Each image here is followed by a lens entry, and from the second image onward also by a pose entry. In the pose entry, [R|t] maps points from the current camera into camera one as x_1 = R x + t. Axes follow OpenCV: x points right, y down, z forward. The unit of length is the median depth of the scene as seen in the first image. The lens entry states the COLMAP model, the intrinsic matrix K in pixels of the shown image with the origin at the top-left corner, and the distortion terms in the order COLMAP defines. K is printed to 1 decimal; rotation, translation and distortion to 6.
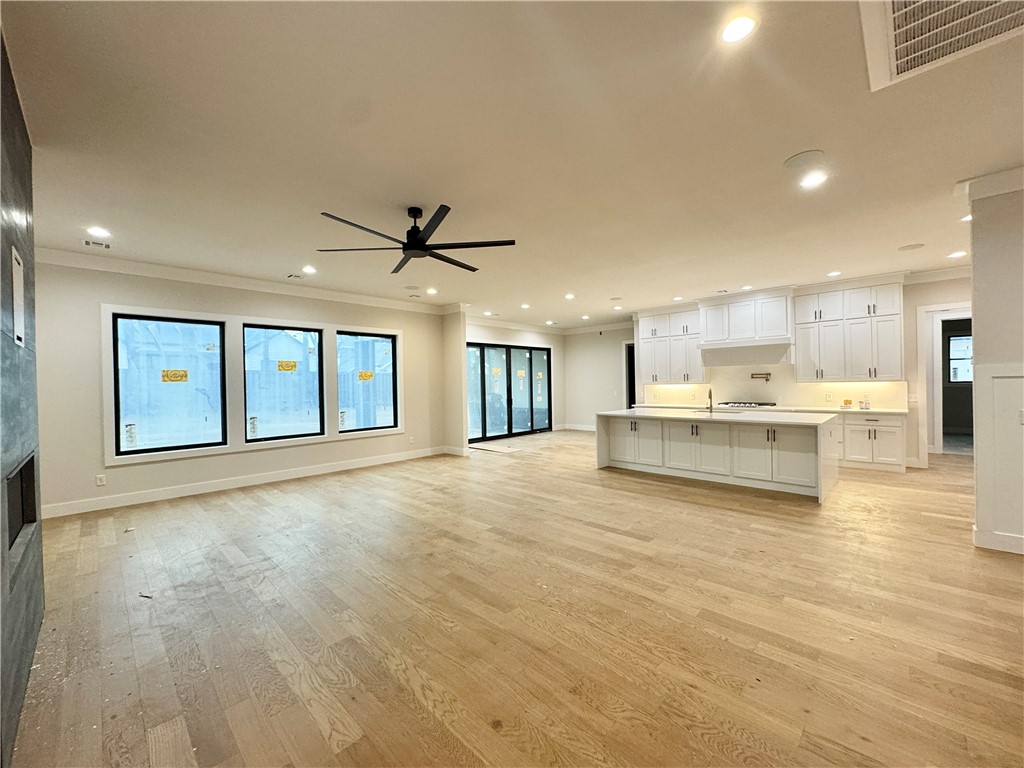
lens RADIAL K [[407.1, 0, 511.2], [0, 407.1, 385.6], [0, 0, 1]] dist [-0.003242, 0.000365]
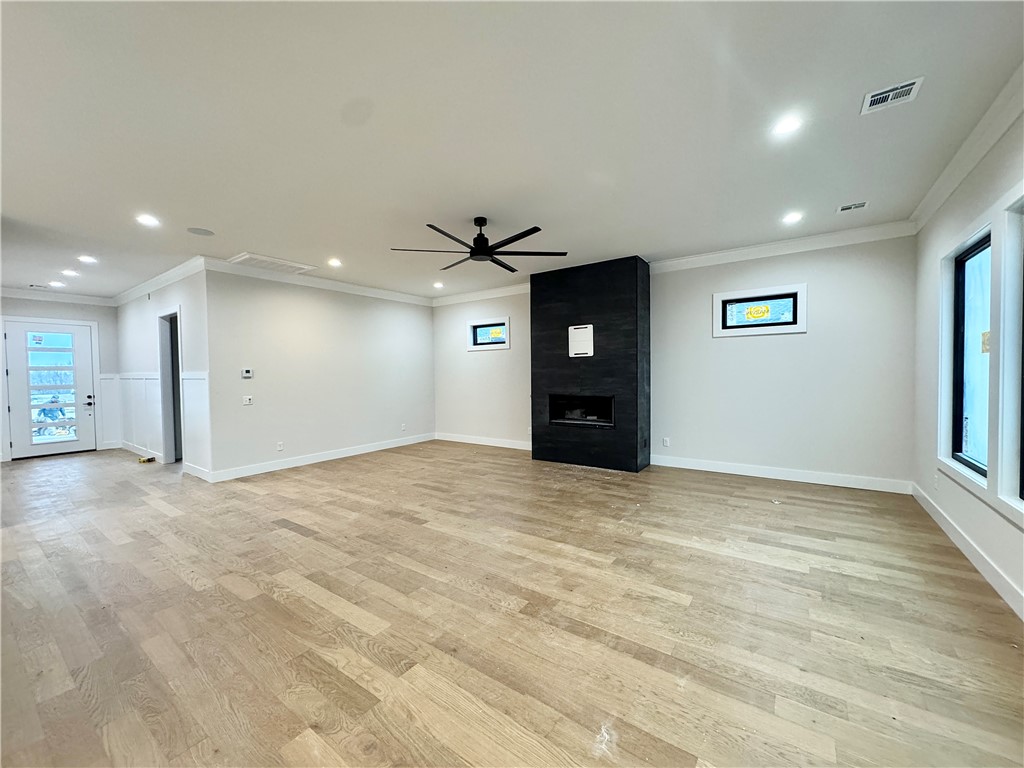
lens RADIAL K [[407.1, 0, 510.9], [0, 407.1, 383.6], [0, 0, 1]] dist [-0.003242, 0.000365]
pose [[-0.987353, 0.037875, -0.153949, -0.073596], [0.032862, 0.998848, 0.034977, -0.006099], [0.155096, 0.029475, -0.987460, 1.225305]]
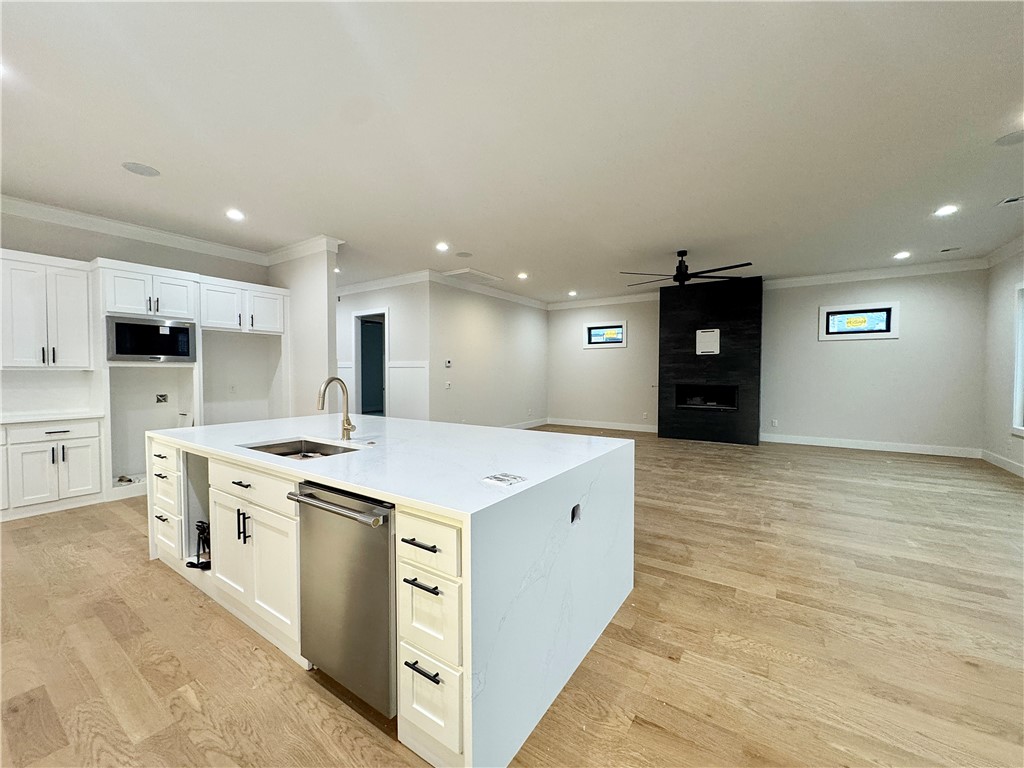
lens RADIAL K [[407.1, 0, 510.8], [0, 407.1, 385.2], [0, 0, 1]] dist [-0.003242, 0.000365]
pose [[-0.984301, 0.024613, -0.174775, 0.392404], [0.017653, 0.998992, 0.041266, 0.000600], [0.175615, 0.037533, -0.983743, 1.384558]]
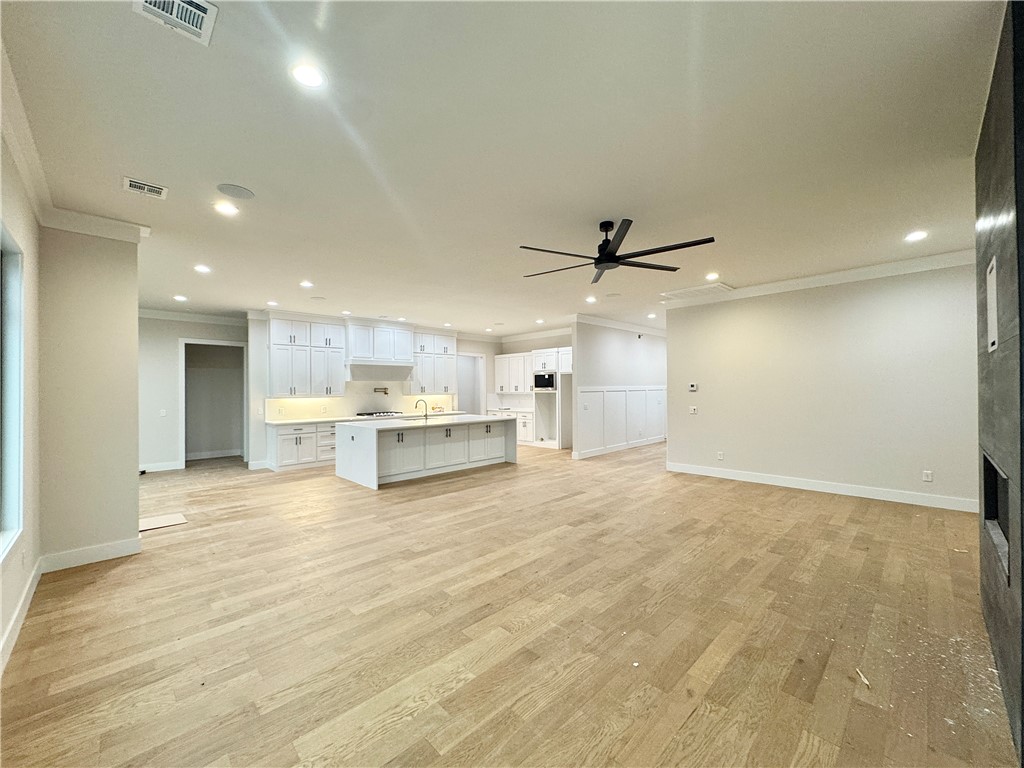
lens RADIAL K [[407.1, 0, 511.5], [0, 407.1, 386.8], [0, 0, 1]] dist [-0.003242, 0.000365]
pose [[0.024699, 0.023038, 0.999429, -0.716997], [0.014435, 0.999622, -0.023399, 0.000266], [-0.999591, 0.015005, 0.024357, 0.695886]]
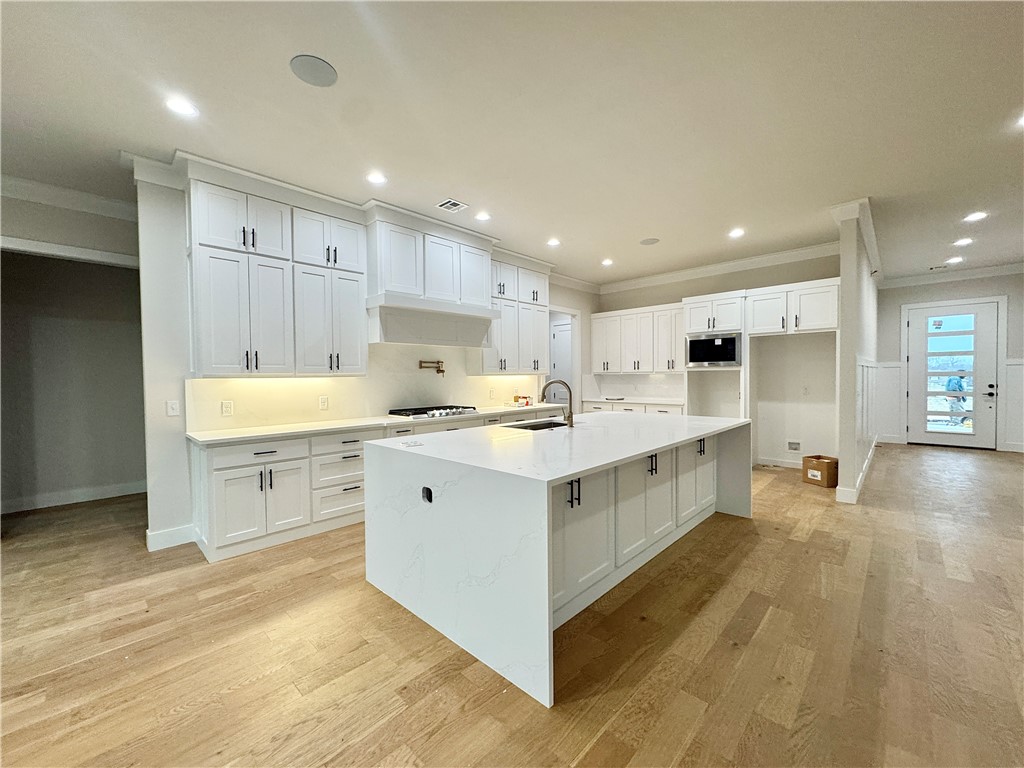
lens RADIAL K [[407.1, 0, 512.6], [0, 407.1, 385.8], [0, 0, 1]] dist [-0.003242, 0.000365]
pose [[-0.007985, -0.004681, 0.999957, -0.033278], [0.016038, 0.999860, 0.004809, 0.009742], [-0.999839, 0.016076, -0.007909, 1.054315]]
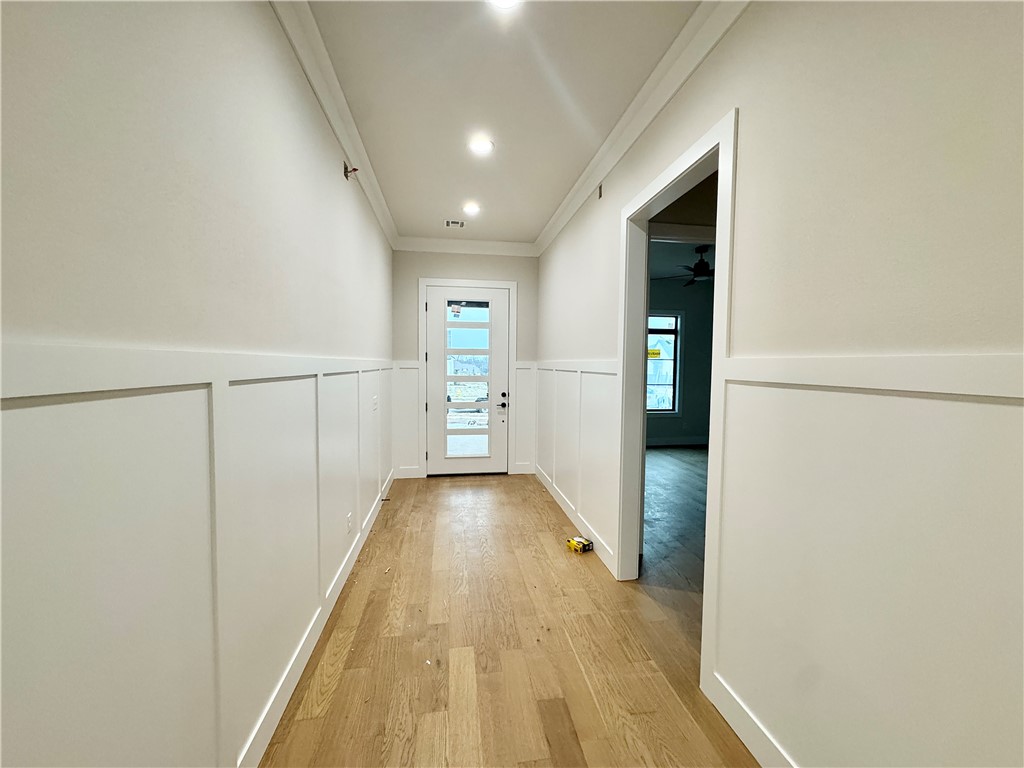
lens RADIAL K [[407.1, 0, 509.7], [0, 407.1, 382.8], [0, 0, 1]] dist [-0.003242, 0.000365]
pose [[-0.796690, -0.012909, 0.604251, 0.482817], [0.009133, 0.999401, 0.033393, -0.016575], [-0.604320, 0.032122, -0.796094, 0.474981]]
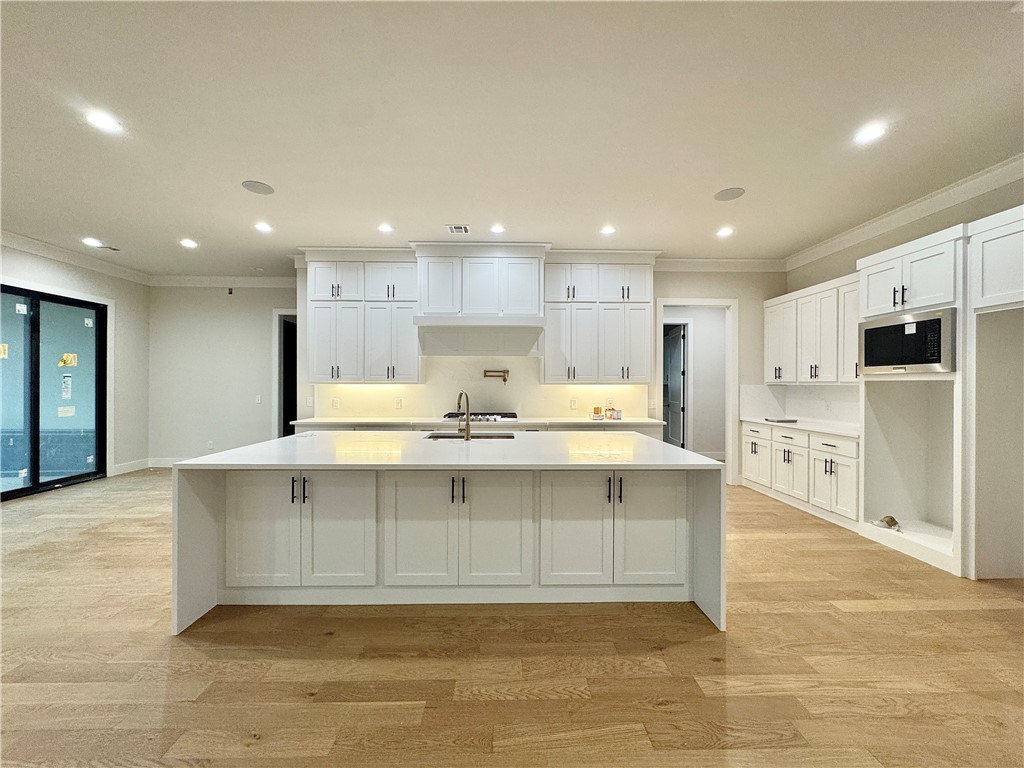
lens RADIAL K [[407.1, 0, 512.9], [0, 407.1, 385.4], [0, 0, 1]] dist [-0.003242, 0.000365]
pose [[0.697725, 0.019516, 0.716100, 0.168983], [-0.012668, 0.999809, -0.014905, 0.006774], [-0.716254, 0.001328, 0.697838, 0.600080]]
